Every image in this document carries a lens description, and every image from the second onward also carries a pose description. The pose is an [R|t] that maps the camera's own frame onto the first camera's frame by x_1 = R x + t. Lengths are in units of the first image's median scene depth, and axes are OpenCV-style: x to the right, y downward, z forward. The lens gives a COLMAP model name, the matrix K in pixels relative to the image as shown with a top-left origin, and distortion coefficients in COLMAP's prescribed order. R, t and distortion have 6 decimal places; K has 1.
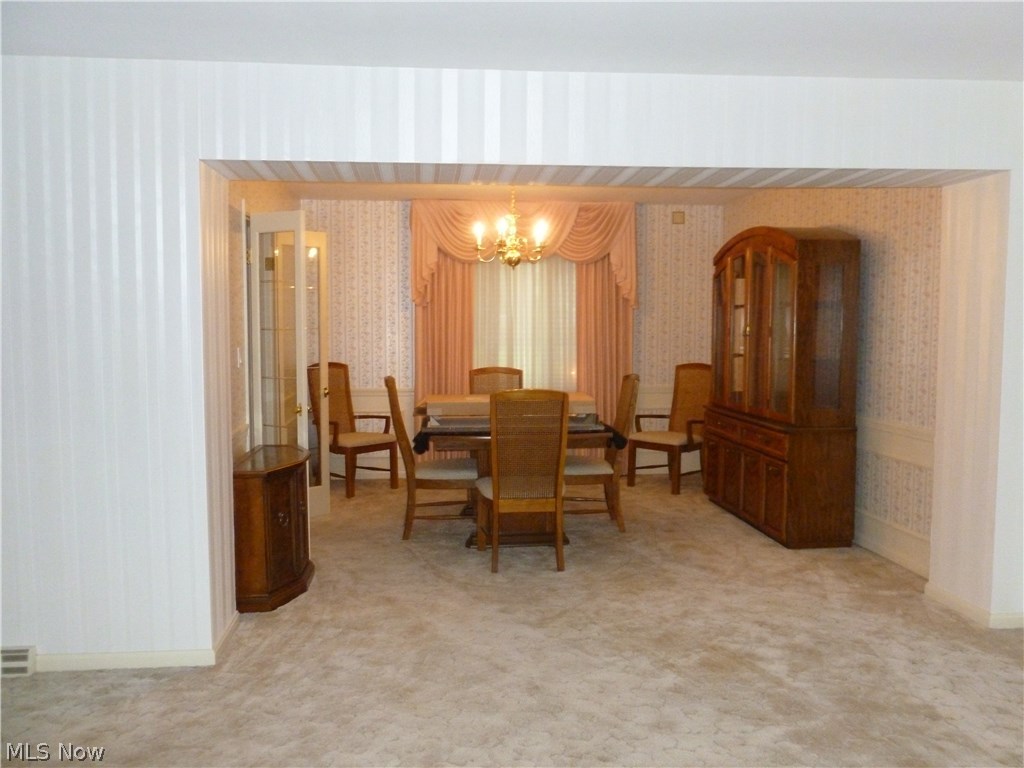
lens RADIAL K [[857.5, 0, 512.0], [0, 857.5, 384.0], [0, 0, 1]] dist [0.003851, 0.000421]
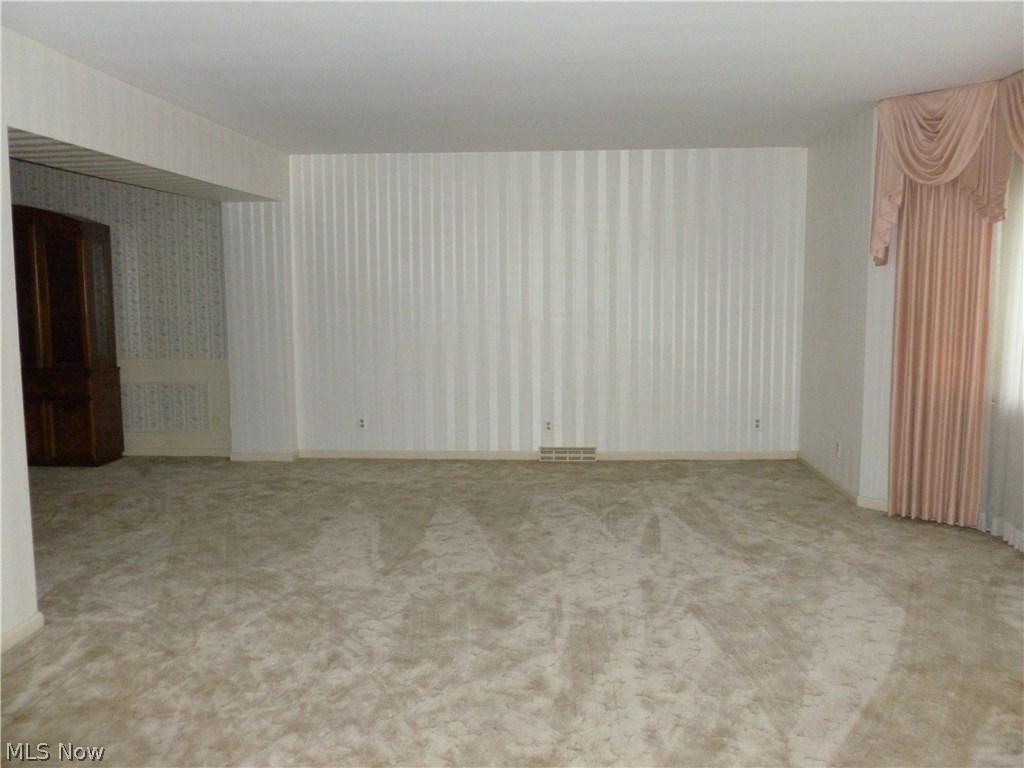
lens RADIAL K [[857.5, 0, 512.0], [0, 857.5, 384.0], [0, 0, 1]] dist [0.003851, 0.000421]
pose [[0.174704, -0.105831, 0.978917, -1.039789], [0.077234, 0.992616, 0.093528, -0.002606], [-0.981587, 0.059265, 0.181588, 0.221763]]
